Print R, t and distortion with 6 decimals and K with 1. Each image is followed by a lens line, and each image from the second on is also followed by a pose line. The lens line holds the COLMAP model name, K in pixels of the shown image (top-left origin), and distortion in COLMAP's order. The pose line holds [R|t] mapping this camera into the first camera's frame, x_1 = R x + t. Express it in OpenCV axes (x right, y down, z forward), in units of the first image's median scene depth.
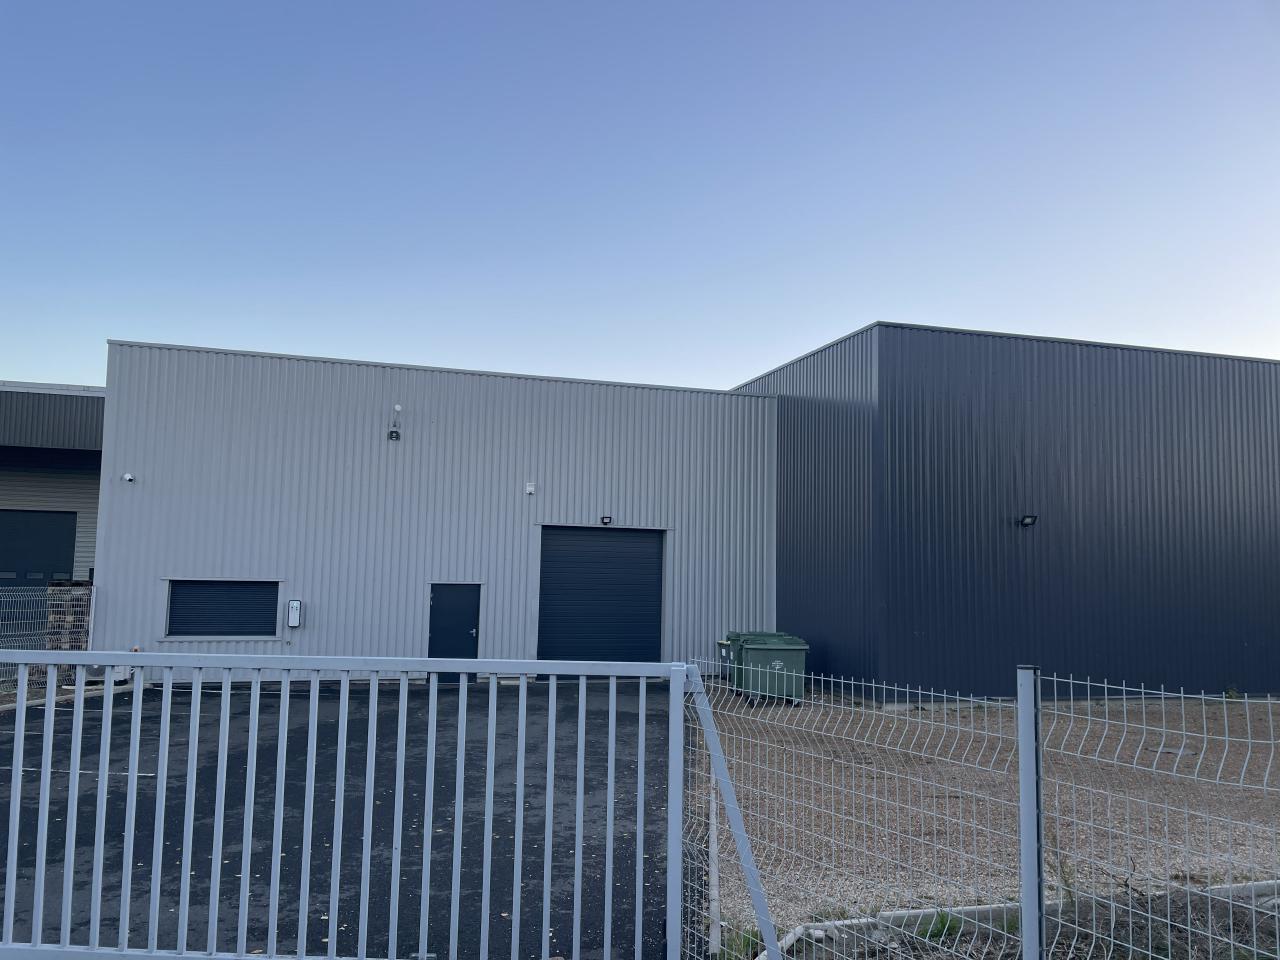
lens RADIAL K [[963.1, 0, 642.8], [0, 963.1, 484.1], [0, 0, 1]] dist [-0.001573, -0.008703]
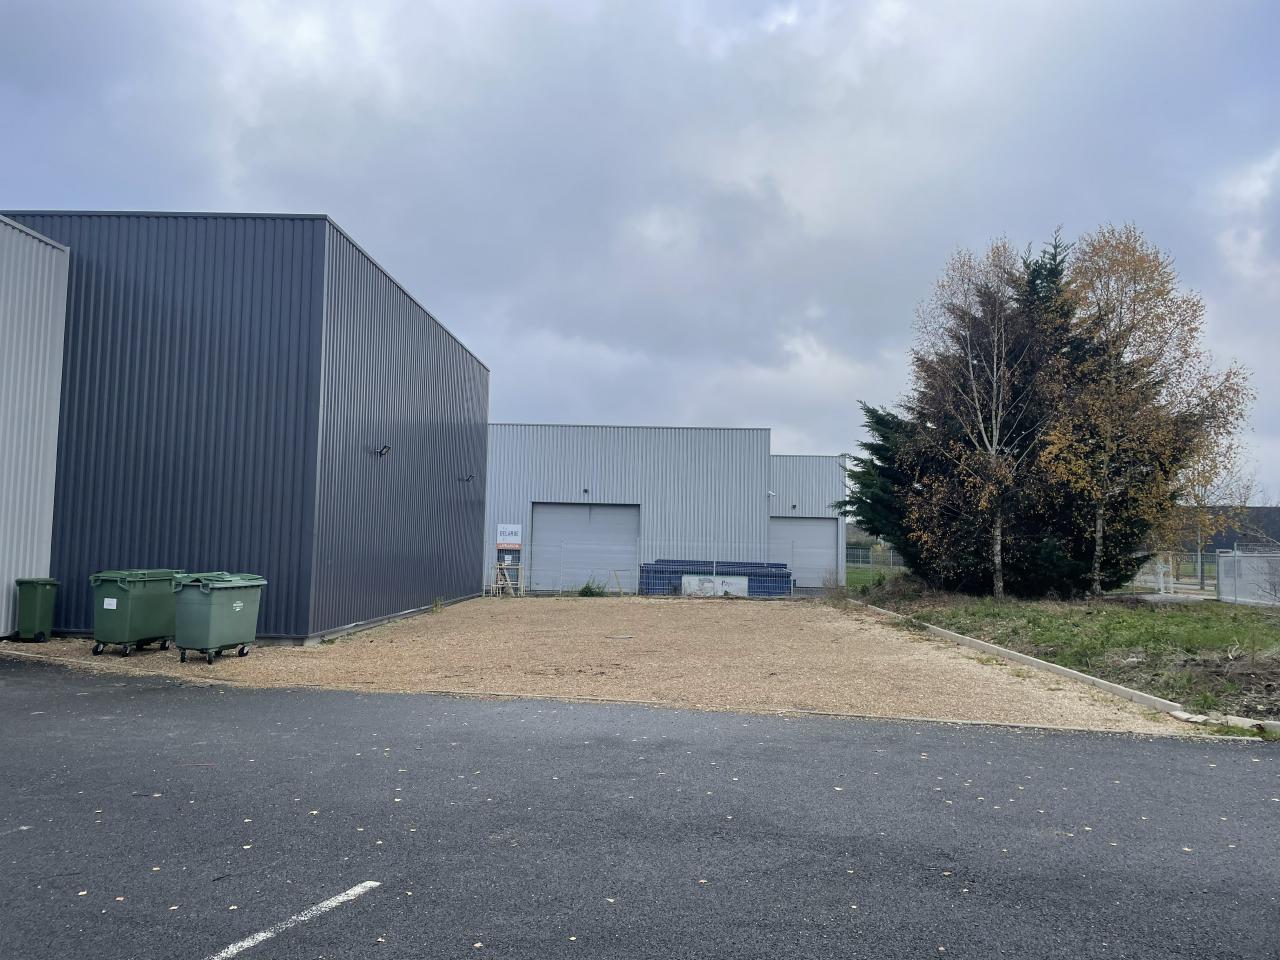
lens RADIAL K [[963.1, 0, 639.9], [0, 963.1, 484.7], [0, 0, 1]] dist [-0.001573, -0.008703]
pose [[0.306872, 0.045052, 0.950684, -0.450706], [-0.107265, 0.994152, -0.012488, 0.053033], [-0.945687, -0.098143, 0.309910, 0.387386]]
